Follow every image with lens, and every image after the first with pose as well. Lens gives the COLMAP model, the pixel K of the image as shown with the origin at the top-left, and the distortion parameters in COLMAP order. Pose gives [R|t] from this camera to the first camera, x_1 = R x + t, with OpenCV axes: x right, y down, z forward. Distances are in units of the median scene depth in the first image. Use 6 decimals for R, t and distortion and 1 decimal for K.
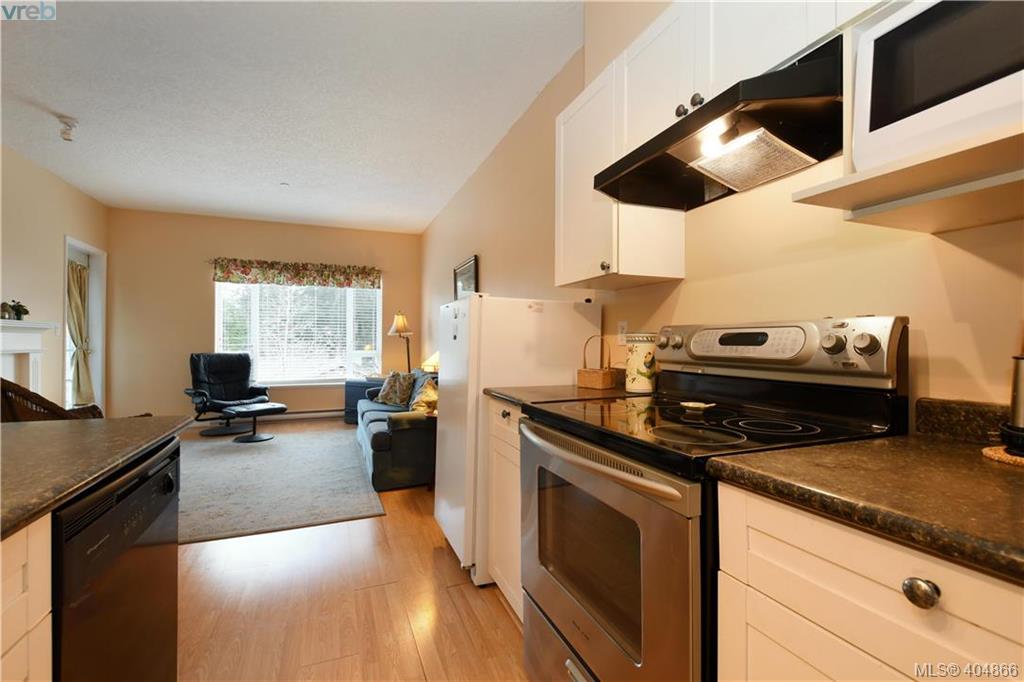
lens RADIAL K [[447.2, 0, 489.7], [0, 447.2, 338.4], [0, 0, 1]] dist [-0.024021, -0.000173]
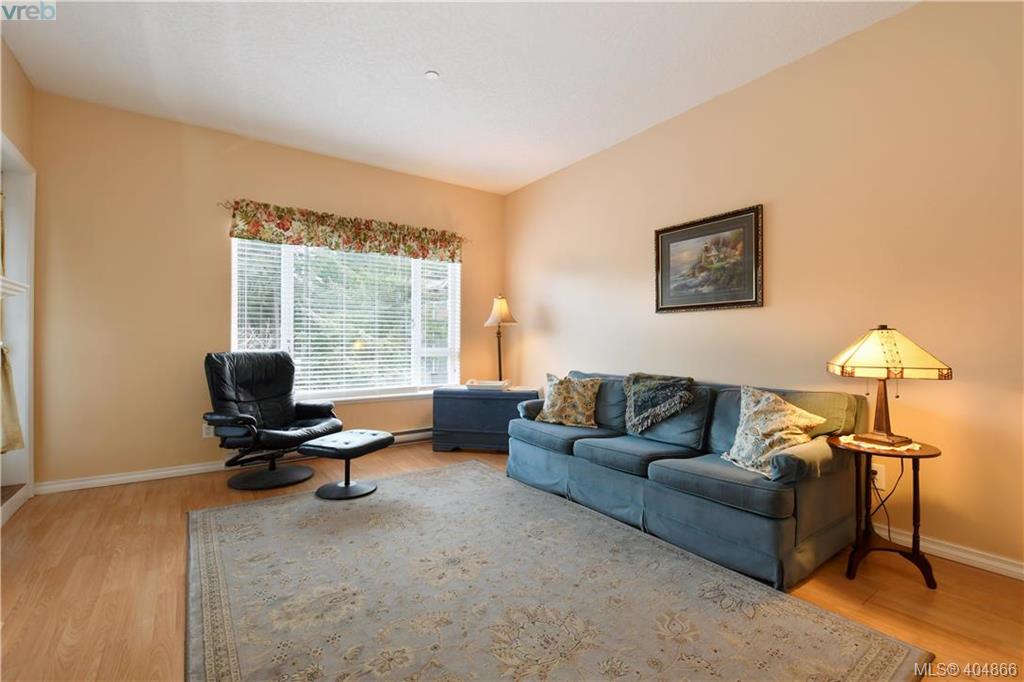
lens RADIAL K [[447.2, 0, 505.4], [0, 447.2, 341.0], [0, 0, 1]] dist [-0.024021, -0.000173]
pose [[0.970081, -0.003343, 0.242758, -0.392941], [0.001186, 0.999959, 0.009030, 0.011460], [-0.242778, -0.008472, 0.970045, 0.295679]]
